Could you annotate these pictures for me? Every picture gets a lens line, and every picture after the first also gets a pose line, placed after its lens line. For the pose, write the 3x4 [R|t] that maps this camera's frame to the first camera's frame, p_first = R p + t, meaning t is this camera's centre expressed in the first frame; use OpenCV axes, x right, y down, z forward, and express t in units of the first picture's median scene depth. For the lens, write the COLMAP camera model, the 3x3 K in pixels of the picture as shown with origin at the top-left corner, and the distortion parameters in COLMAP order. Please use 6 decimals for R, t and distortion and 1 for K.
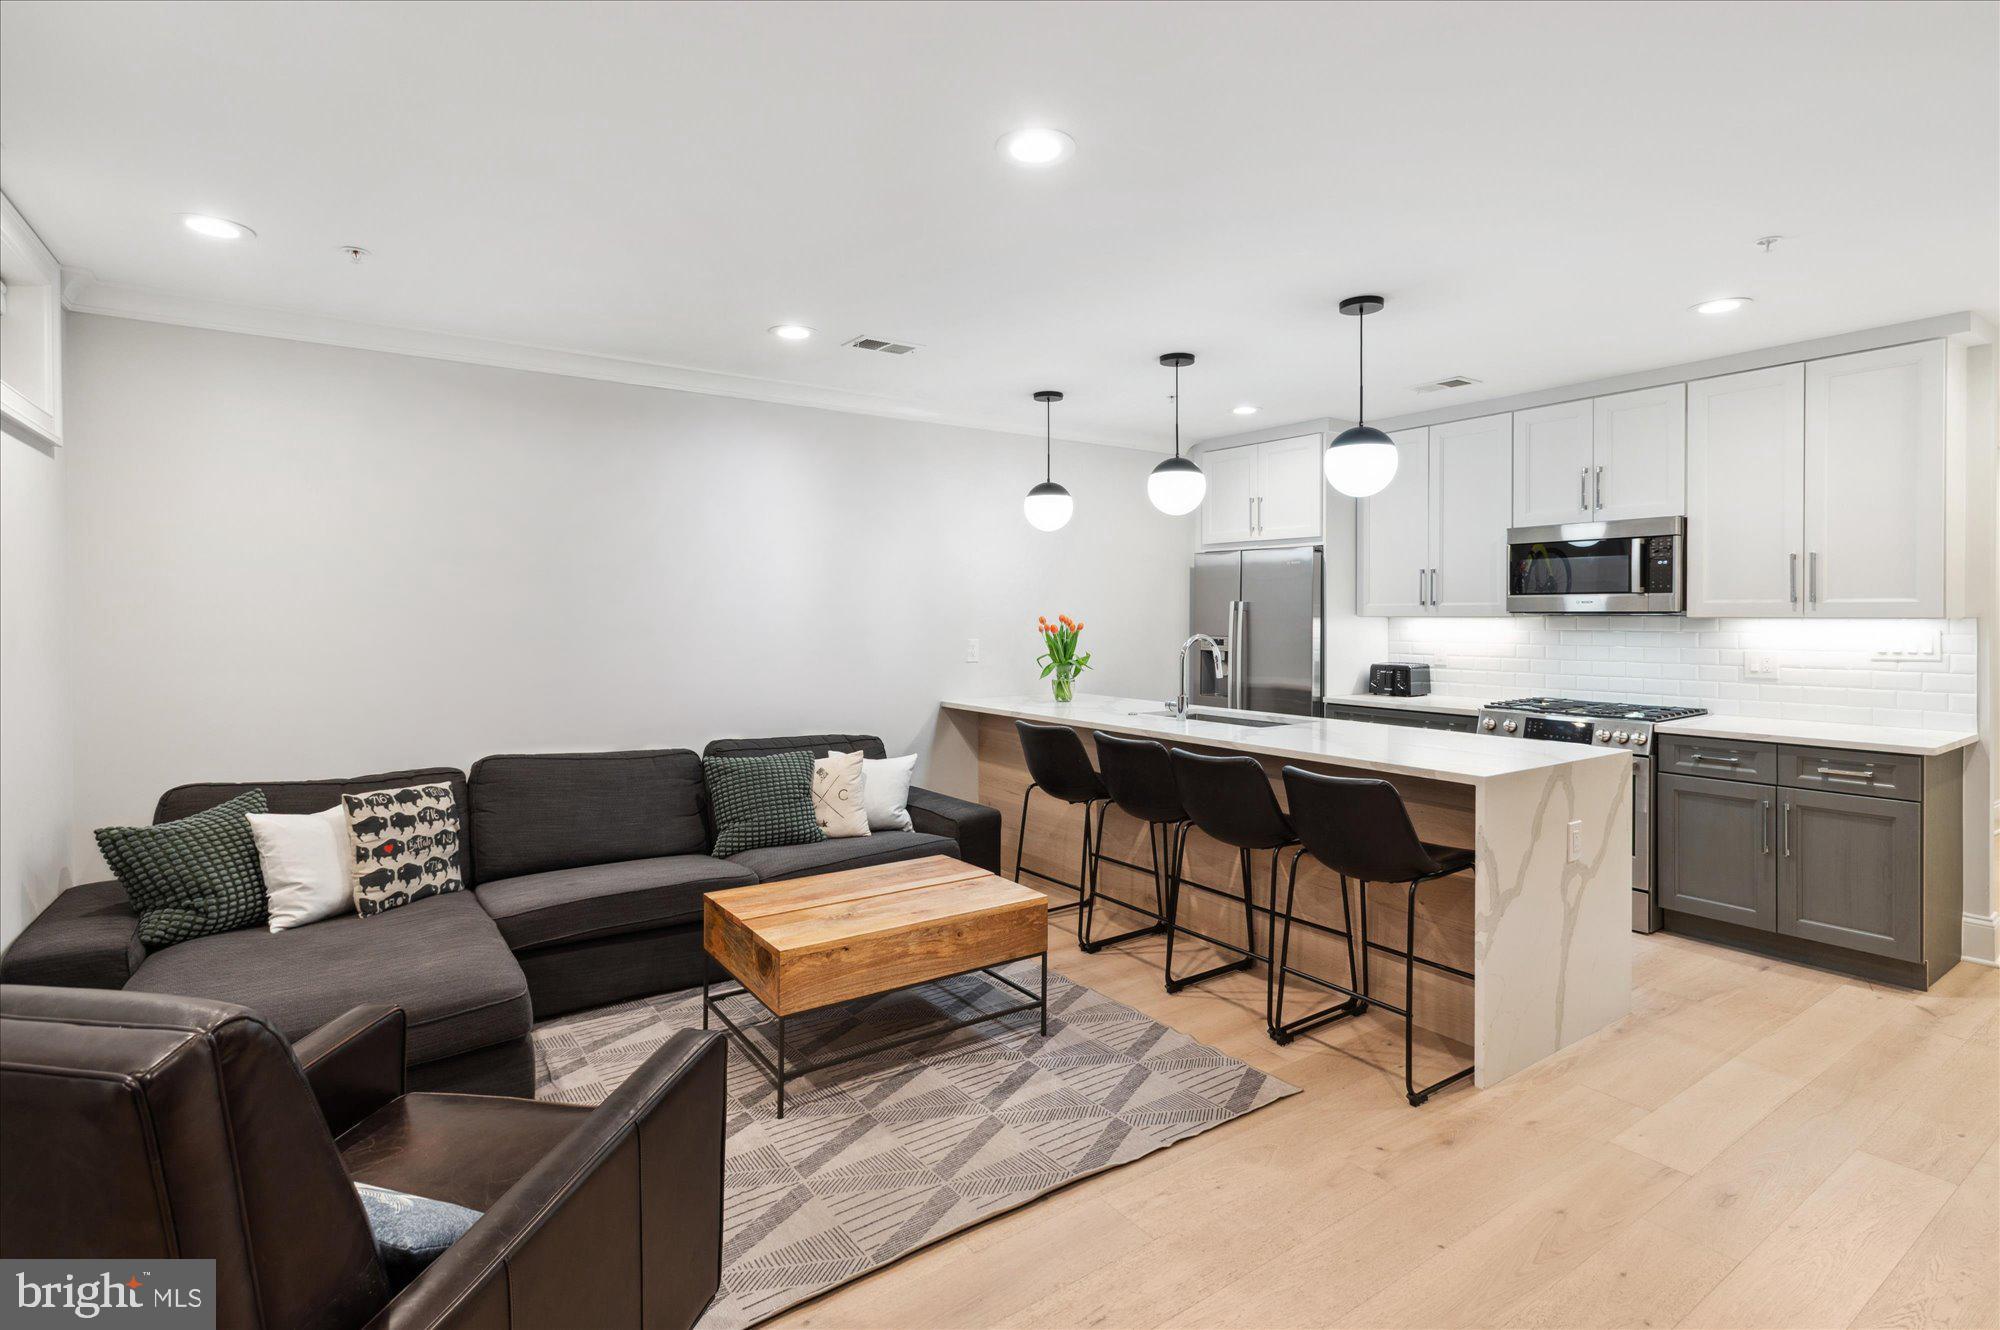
lens RADIAL K [[968.3, 0, 1003.7], [0, 968.3, 628.7], [0, 0, 1]] dist [0.003663, 0.001293]
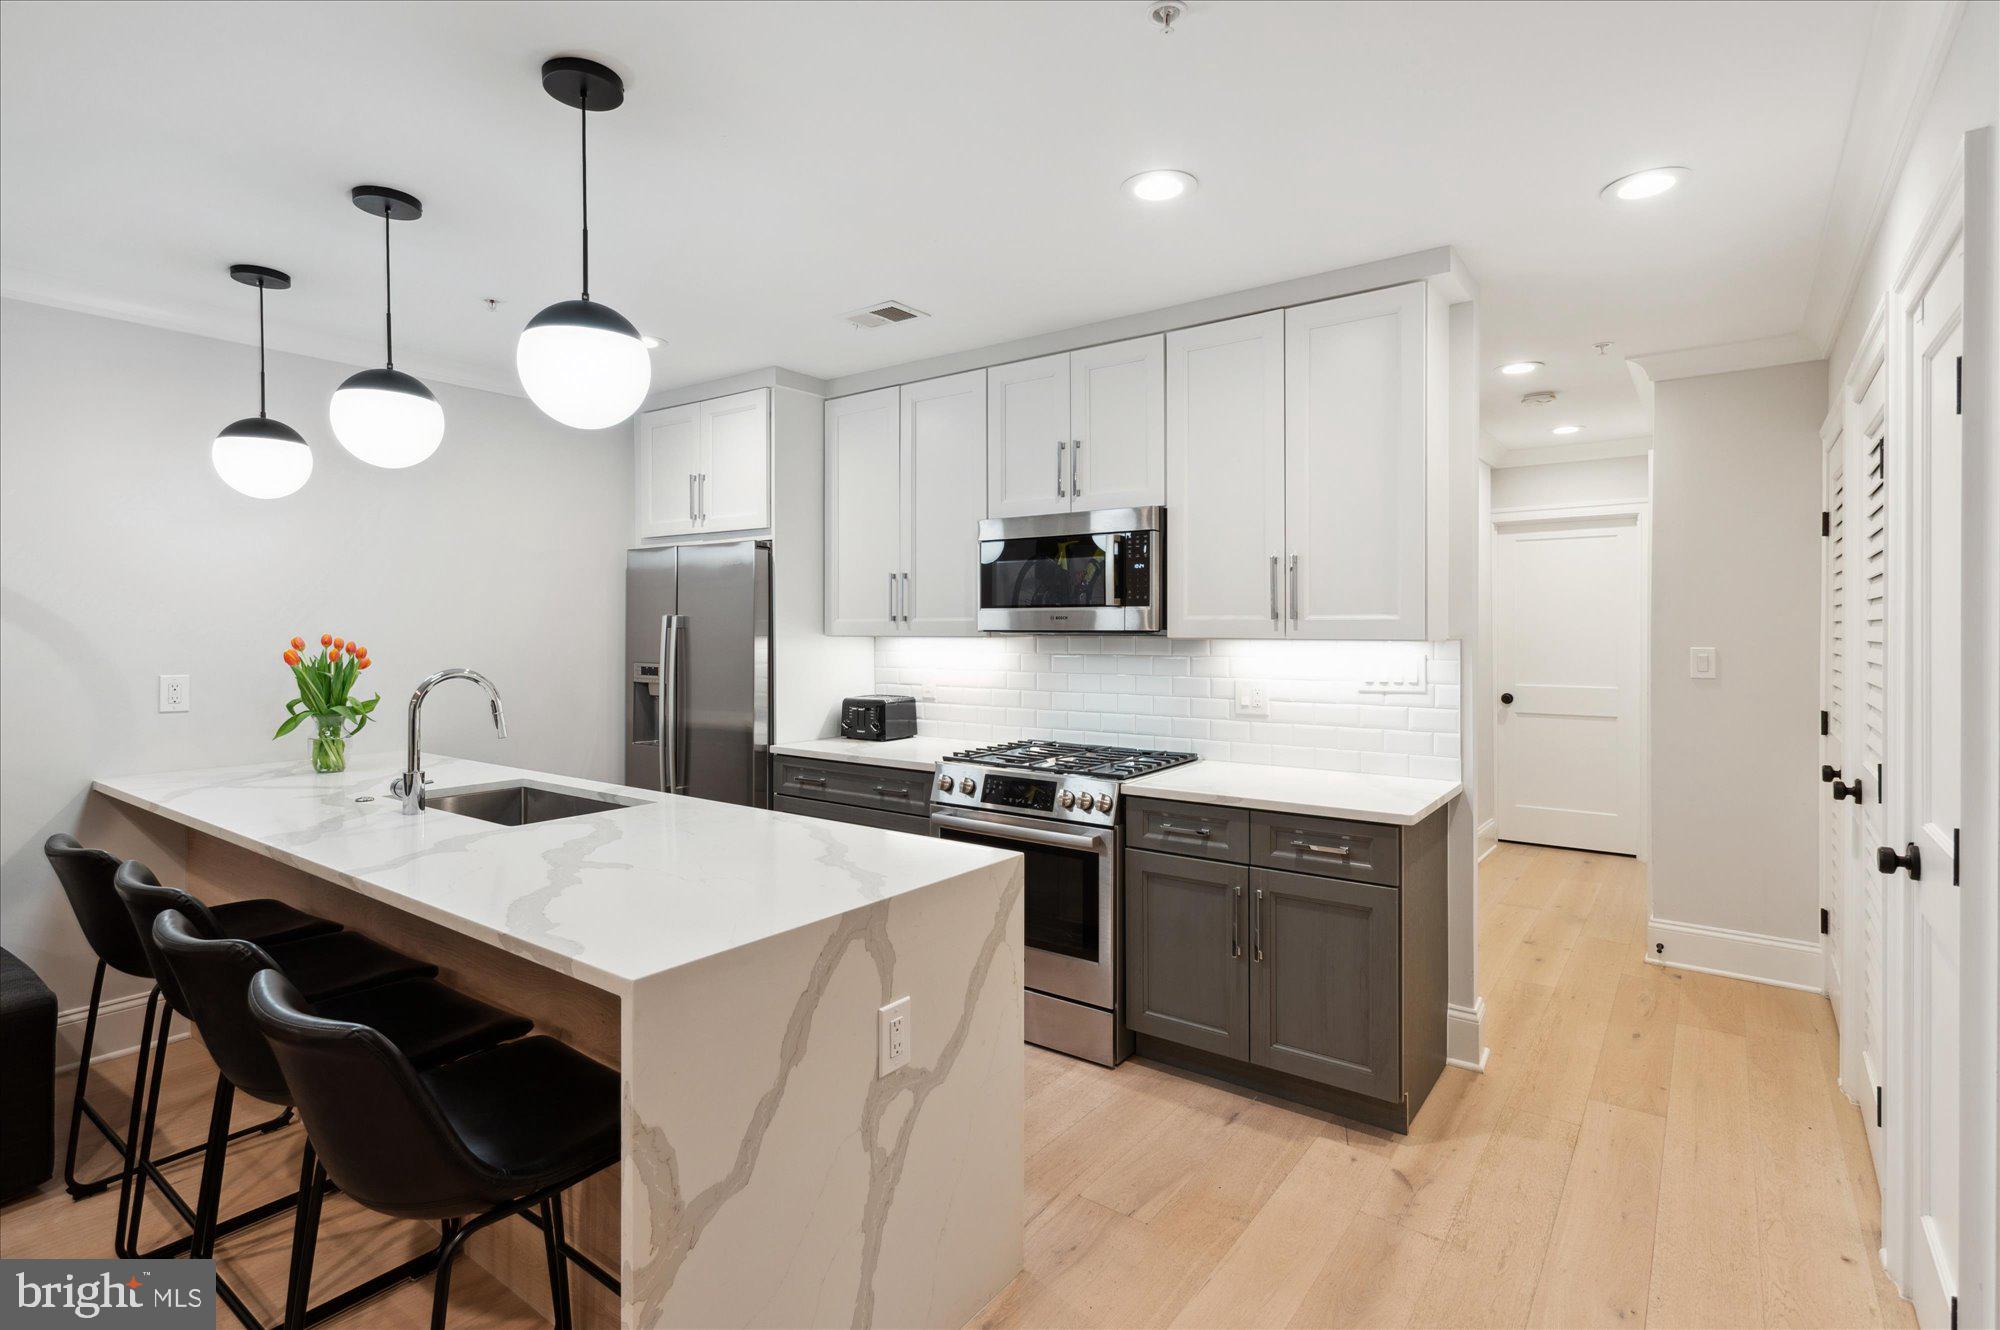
lens RADIAL K [[968.3, 0, 1001.3], [0, 968.3, 645.2], [0, 0, 1]] dist [0.003663, 0.001293]
pose [[0.947799, -0.005766, 0.318816, 0.348937], [0.004950, 0.999982, 0.003370, -0.009878], [-0.318829, -0.001616, 0.947811, 0.327526]]
